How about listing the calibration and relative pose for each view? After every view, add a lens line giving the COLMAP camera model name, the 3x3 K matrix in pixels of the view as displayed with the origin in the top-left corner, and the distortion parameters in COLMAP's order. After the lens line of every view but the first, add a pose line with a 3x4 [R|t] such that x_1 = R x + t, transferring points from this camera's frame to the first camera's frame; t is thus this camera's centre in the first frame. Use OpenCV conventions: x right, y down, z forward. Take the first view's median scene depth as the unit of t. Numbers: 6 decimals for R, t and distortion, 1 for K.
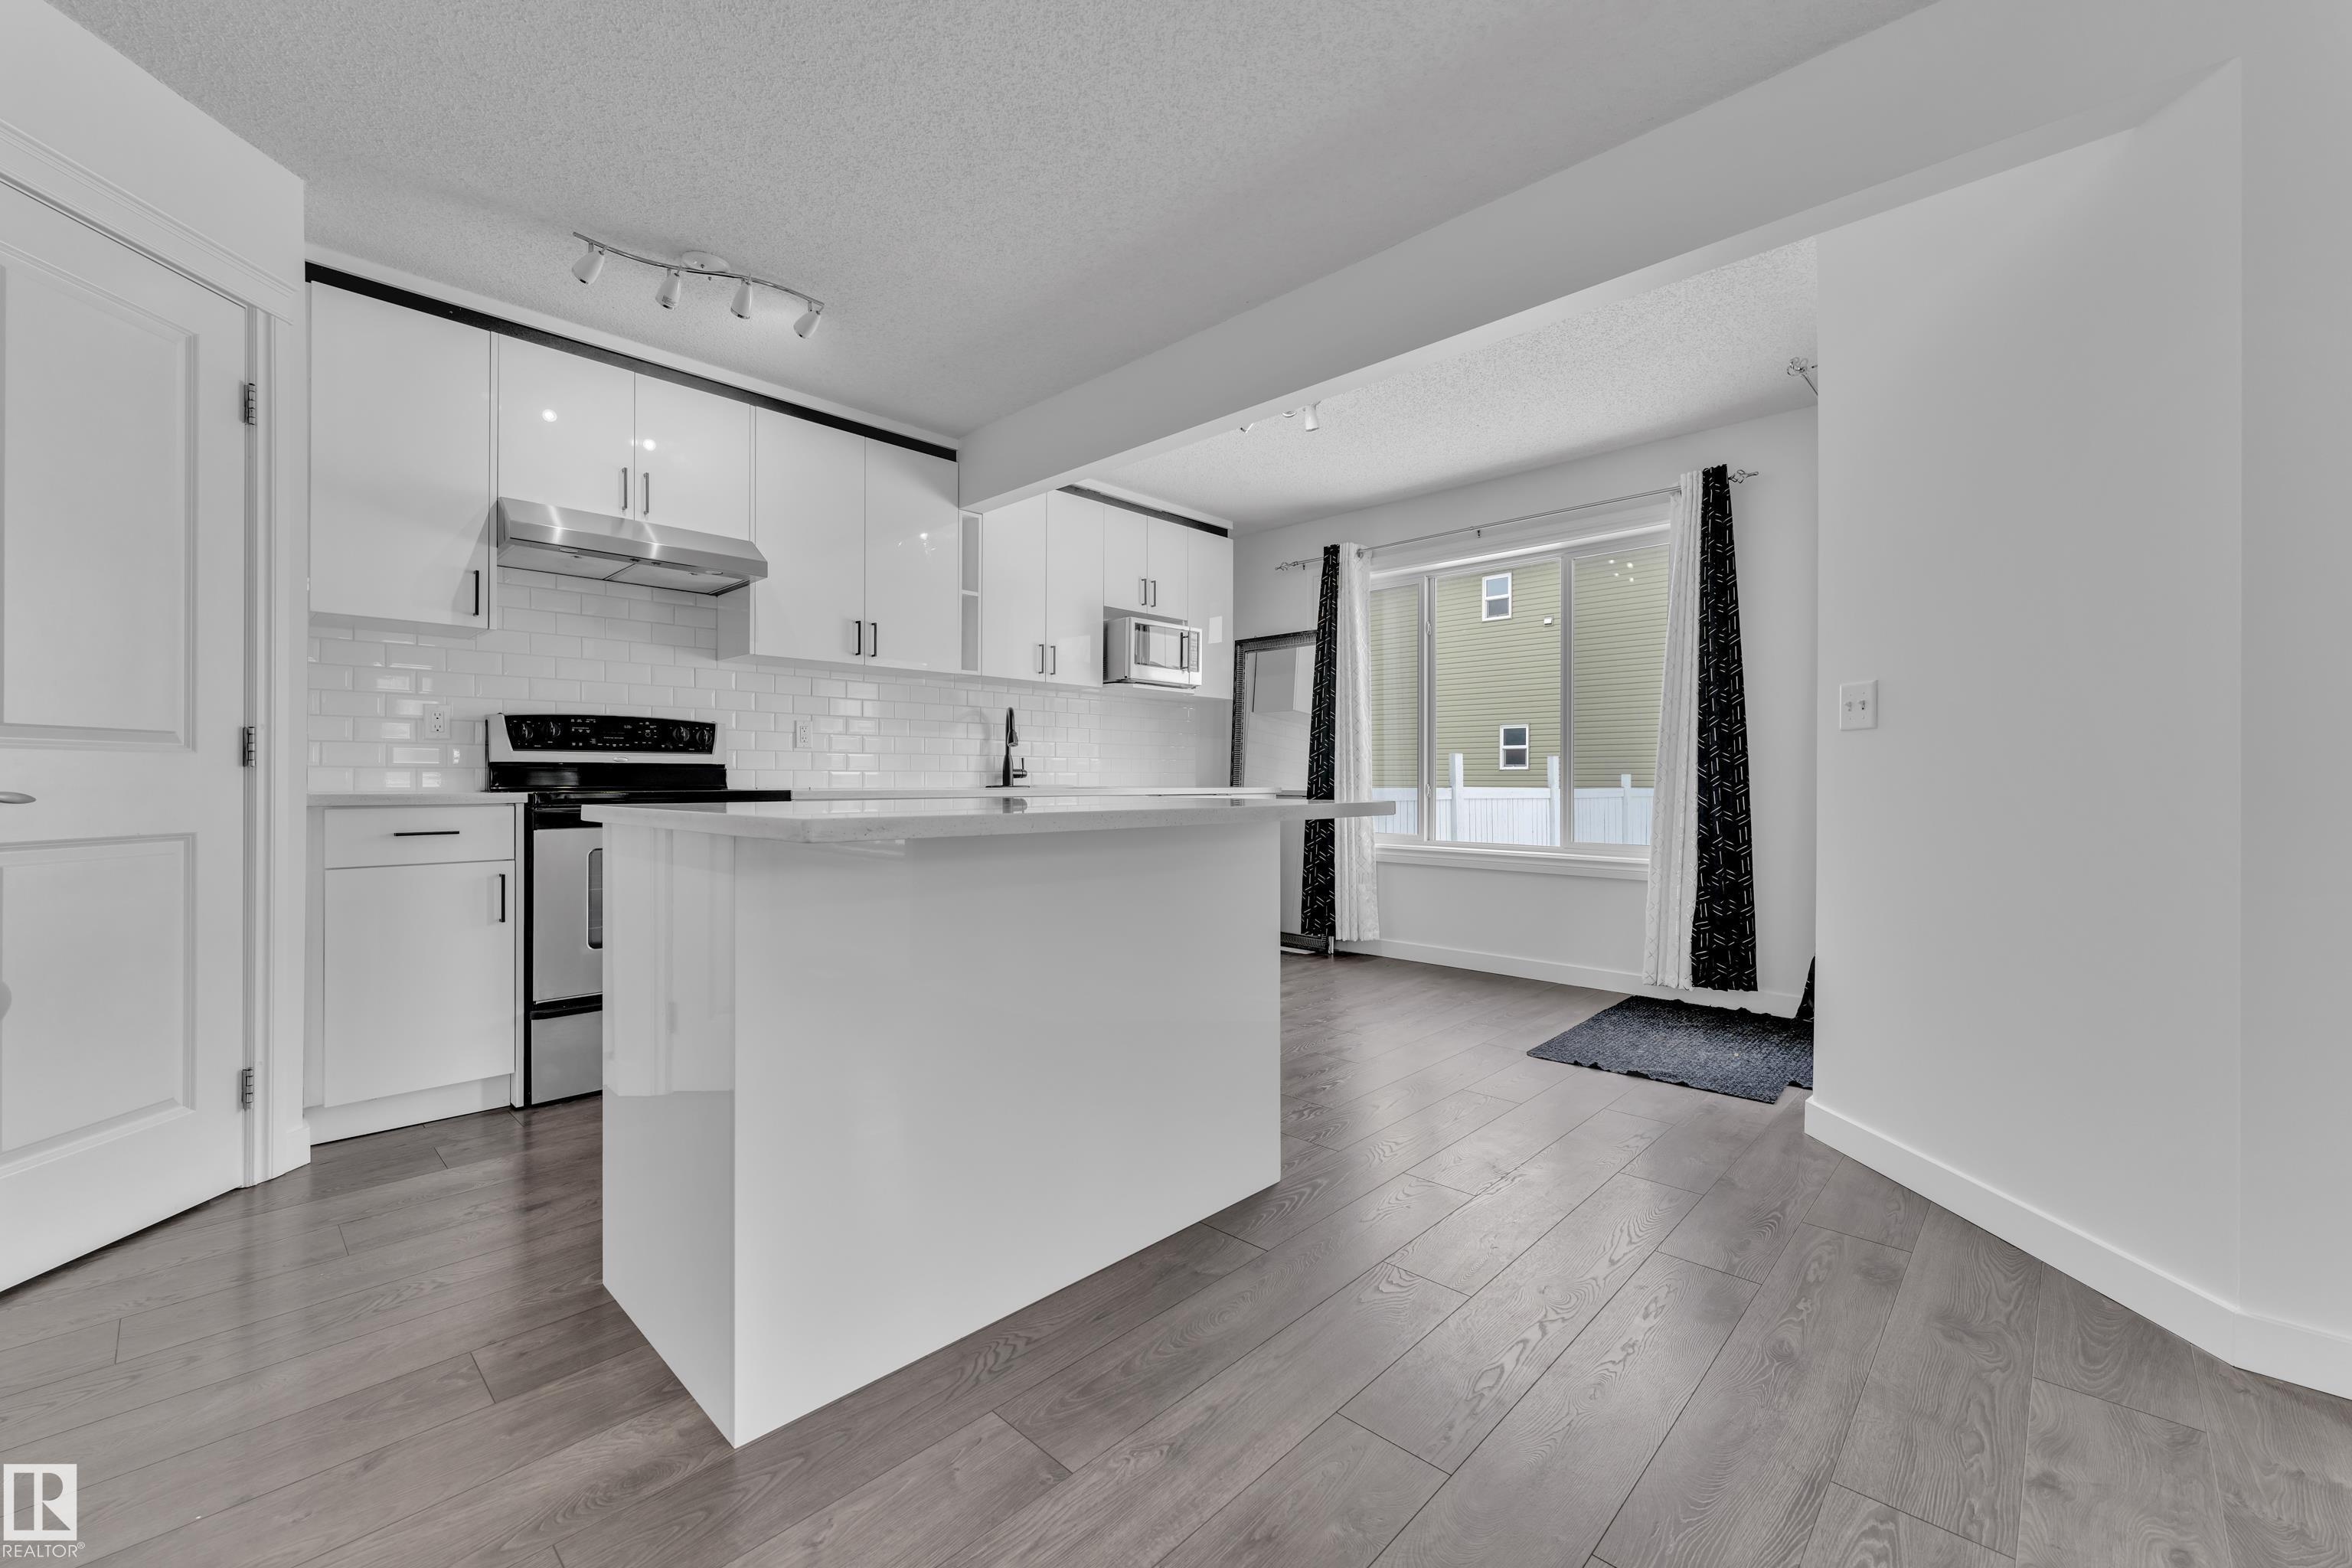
lens RADIAL K [[944.0, 0, 1171.4], [0, 944.0, 779.5], [0, 0, 1]] dist [-0.000022, 0.000039]
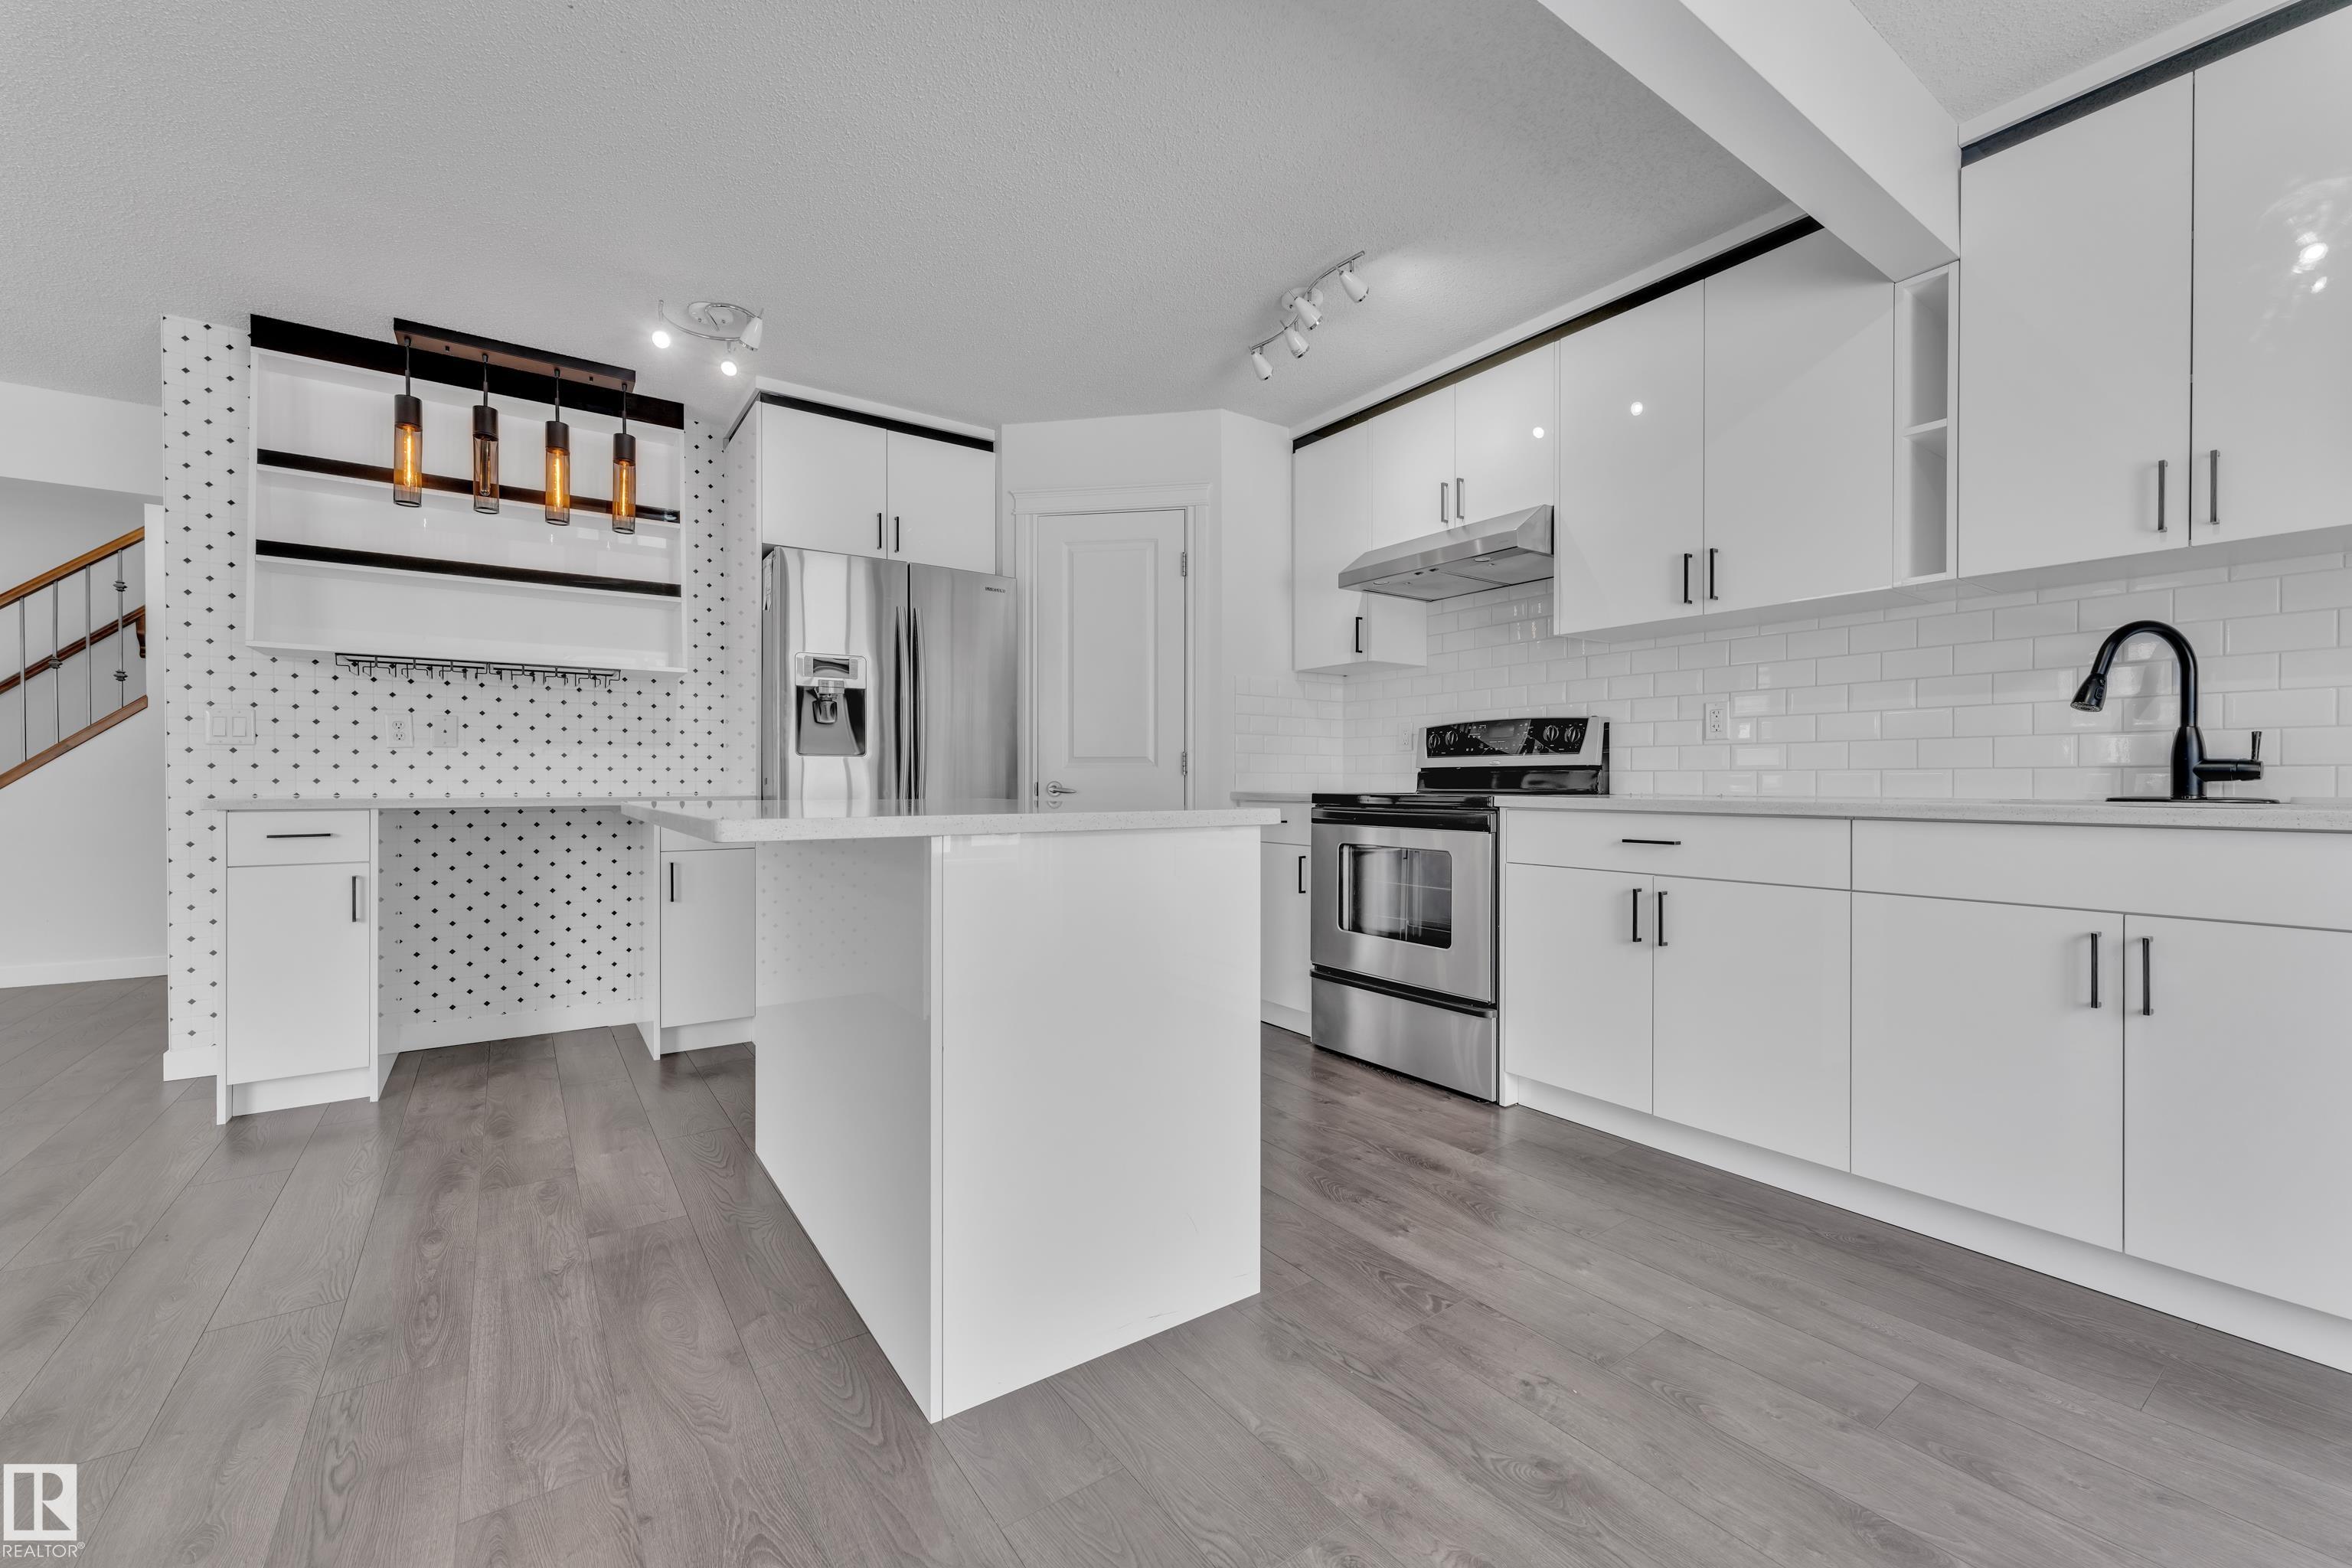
lens RADIAL K [[939.9, 0, 1176.0], [0, 939.9, 784.0], [0, 0, 1]] dist [0.000348, 0.000351]
pose [[-0.182628, 0.001795, -0.983180, 0.338168], [-0.001846, 0.999996, 0.002169, -0.000100], [0.983180, 0.002211, -0.182624, 0.617535]]
